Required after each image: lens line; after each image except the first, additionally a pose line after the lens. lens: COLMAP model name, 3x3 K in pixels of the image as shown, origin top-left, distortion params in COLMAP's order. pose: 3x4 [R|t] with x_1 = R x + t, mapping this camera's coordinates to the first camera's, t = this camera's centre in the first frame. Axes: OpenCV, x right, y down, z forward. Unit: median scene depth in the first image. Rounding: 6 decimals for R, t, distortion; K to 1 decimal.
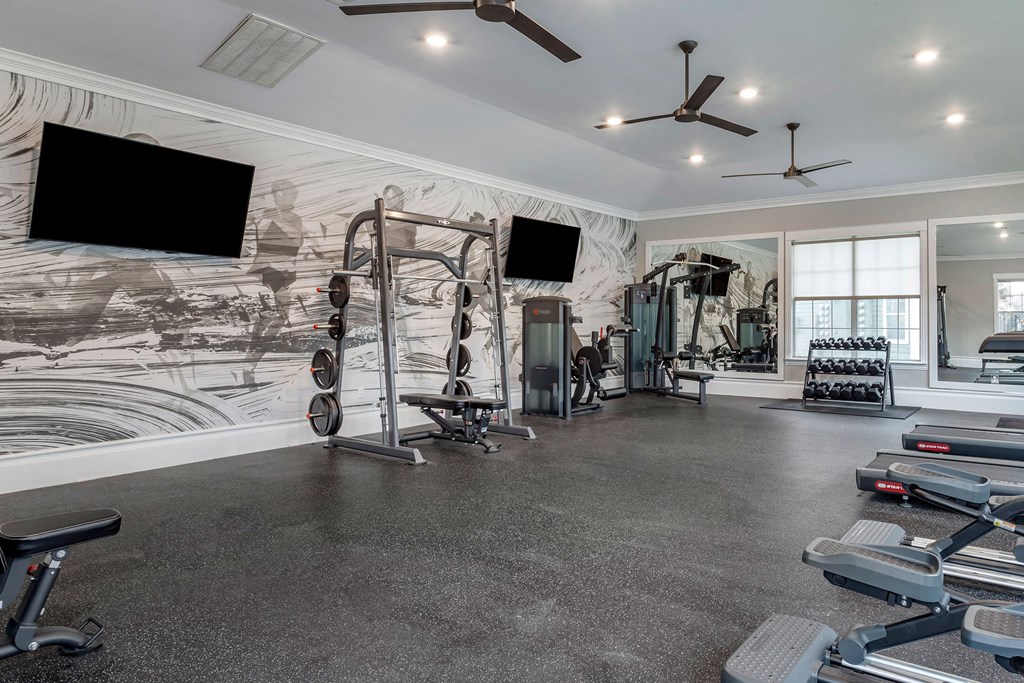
lens RADIAL K [[653.9, 0, 510.6], [0, 653.9, 333.4], [0, 0, 1]] dist [0.008461, 0.007571]
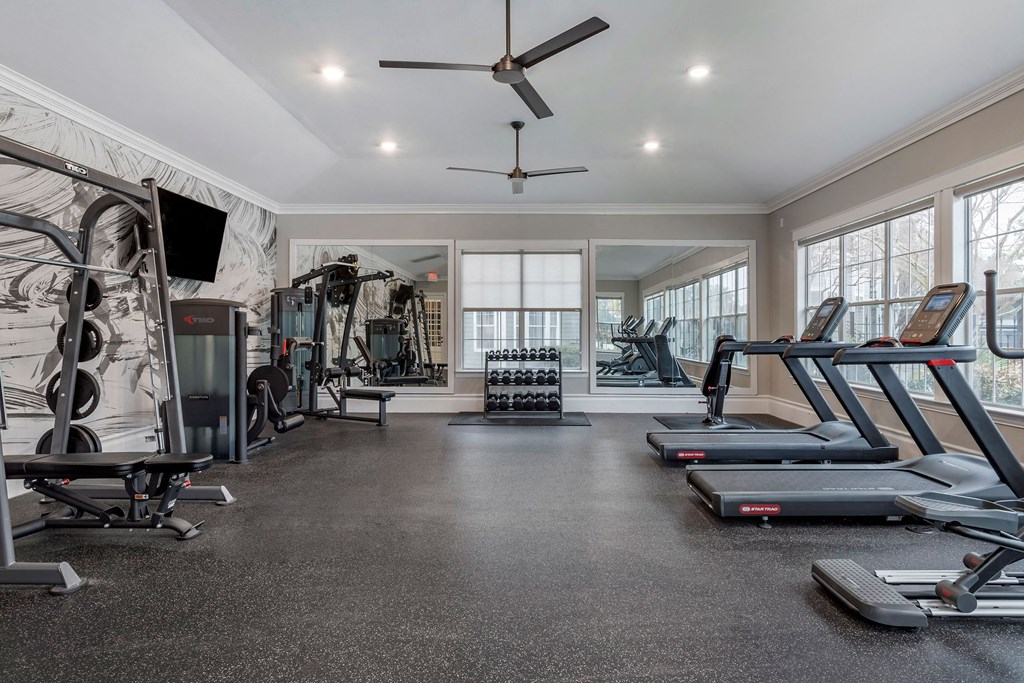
lens RADIAL K [[653.9, 0, 515.8], [0, 653.9, 343.3], [0, 0, 1]] dist [0.008461, 0.007571]
pose [[0.792064, -0.010463, 0.610348, -0.116787], [0.011432, 0.999932, 0.002306, -0.004495], [-0.610330, 0.005151, 0.792130, 0.206950]]
